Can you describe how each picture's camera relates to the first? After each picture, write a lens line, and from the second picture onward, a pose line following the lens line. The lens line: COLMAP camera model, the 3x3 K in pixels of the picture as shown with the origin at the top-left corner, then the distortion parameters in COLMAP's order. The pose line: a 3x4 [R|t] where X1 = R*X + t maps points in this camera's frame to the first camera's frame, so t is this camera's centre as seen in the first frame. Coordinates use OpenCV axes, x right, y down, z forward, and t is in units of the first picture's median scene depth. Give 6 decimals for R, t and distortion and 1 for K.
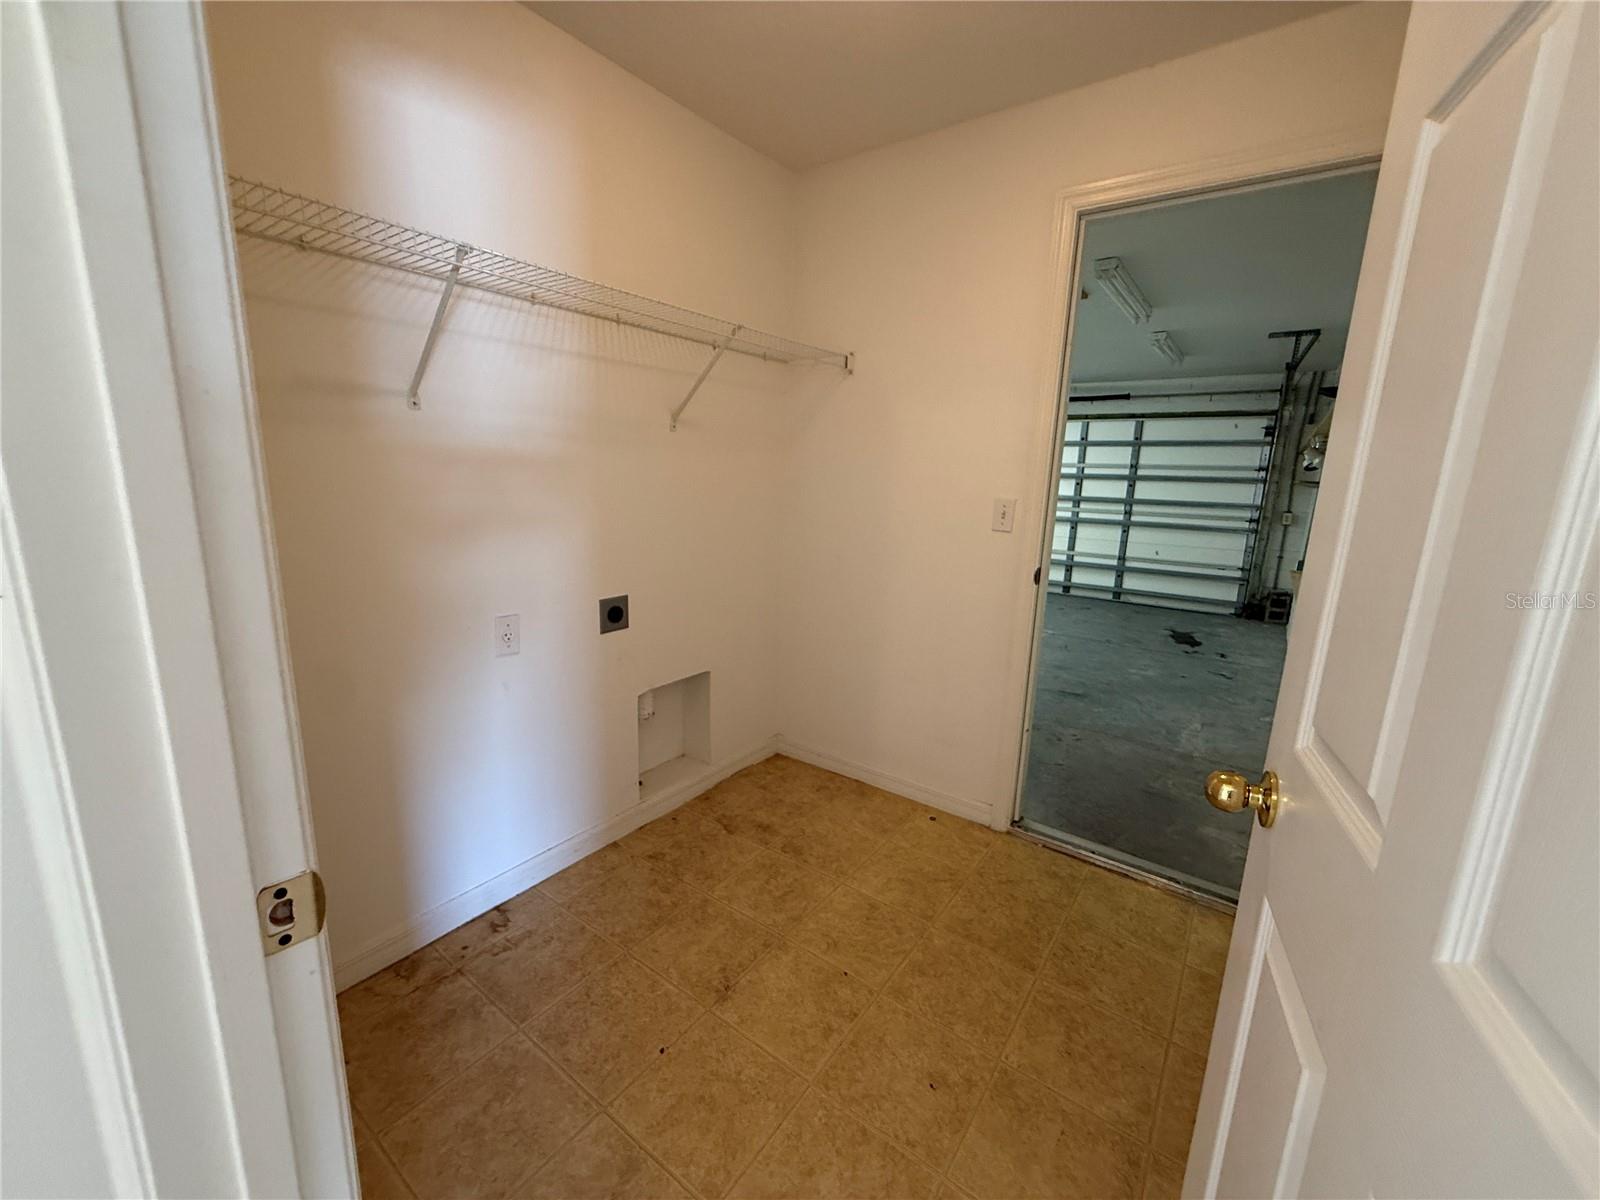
lens RADIAL K [[632.0, 0, 800.0], [0, 632.0, 600.0], [0, 0, 1]] dist [-0.000304, -0.000084]
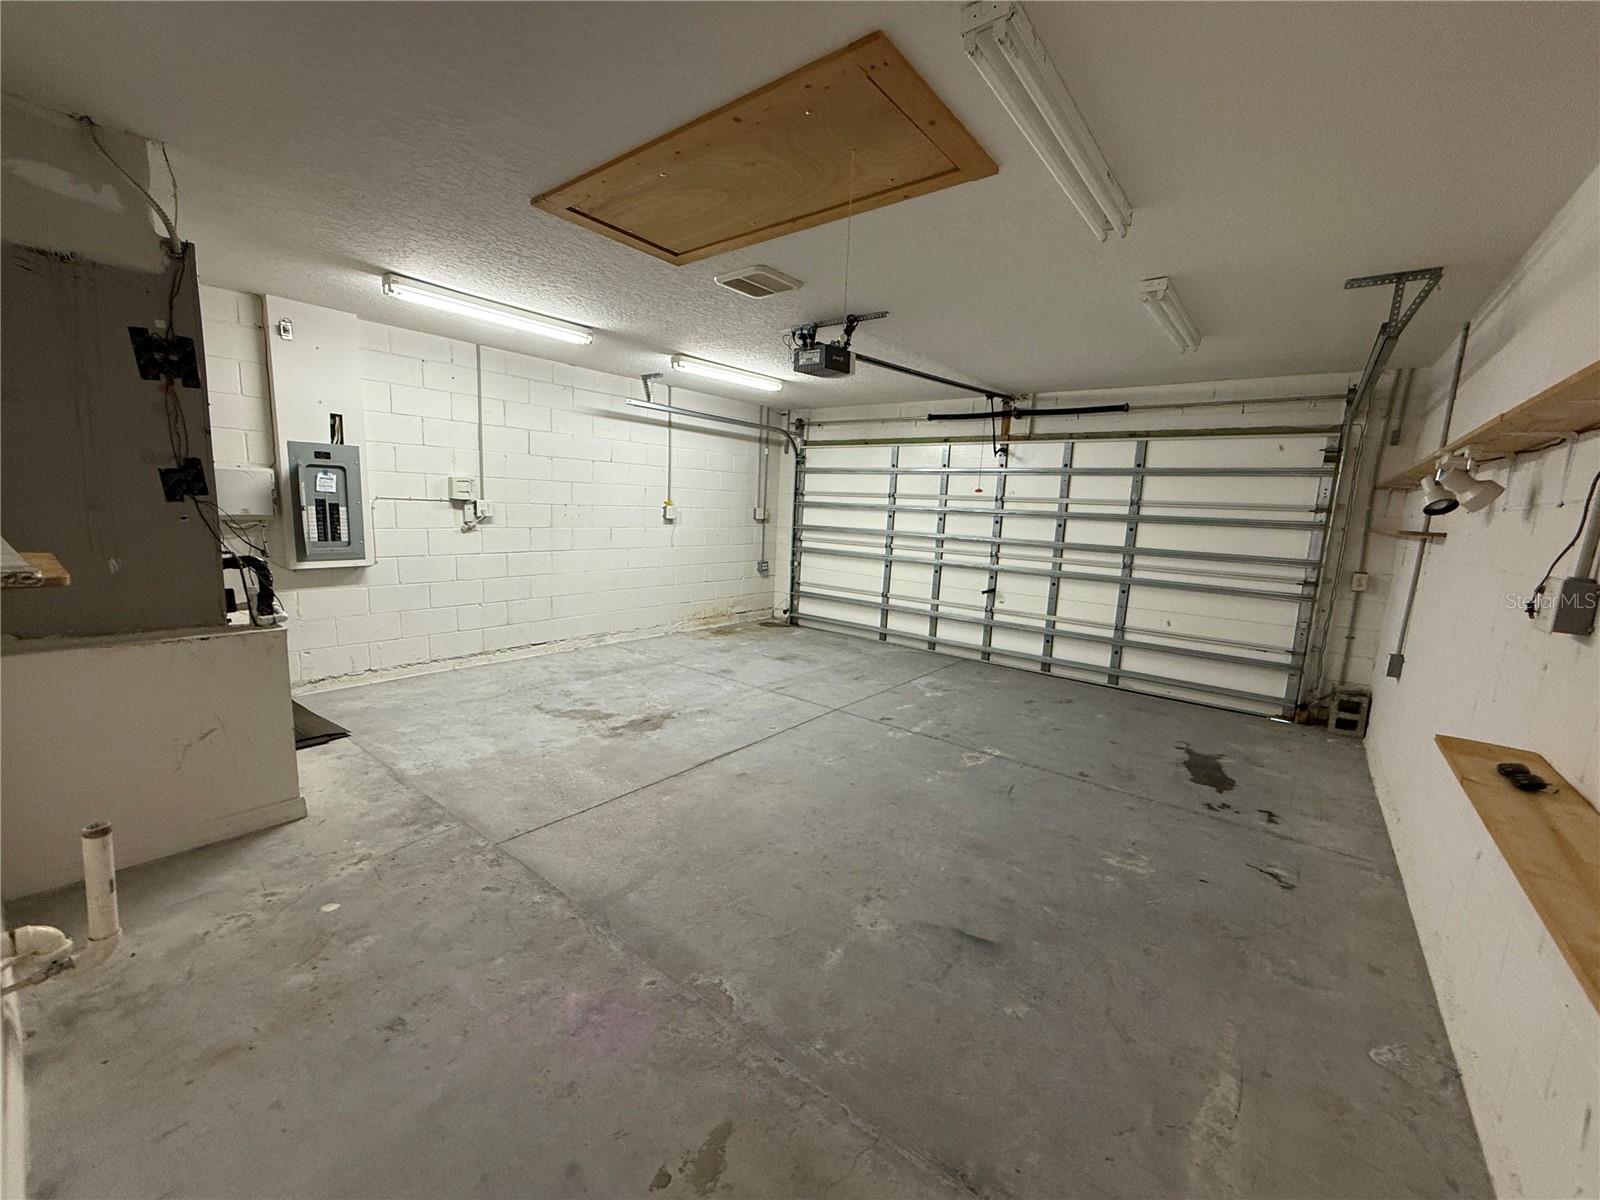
lens RADIAL K [[632.0, 0, 800.0], [0, 632.0, 600.0], [0, 0, 1]] dist [-0.000304, -0.000084]
pose [[0.999211, 0.020133, -0.034239, 0.181710], [-0.021844, 0.998492, -0.050363, -0.059202], [0.033173, 0.051071, 0.998144, 0.286464]]
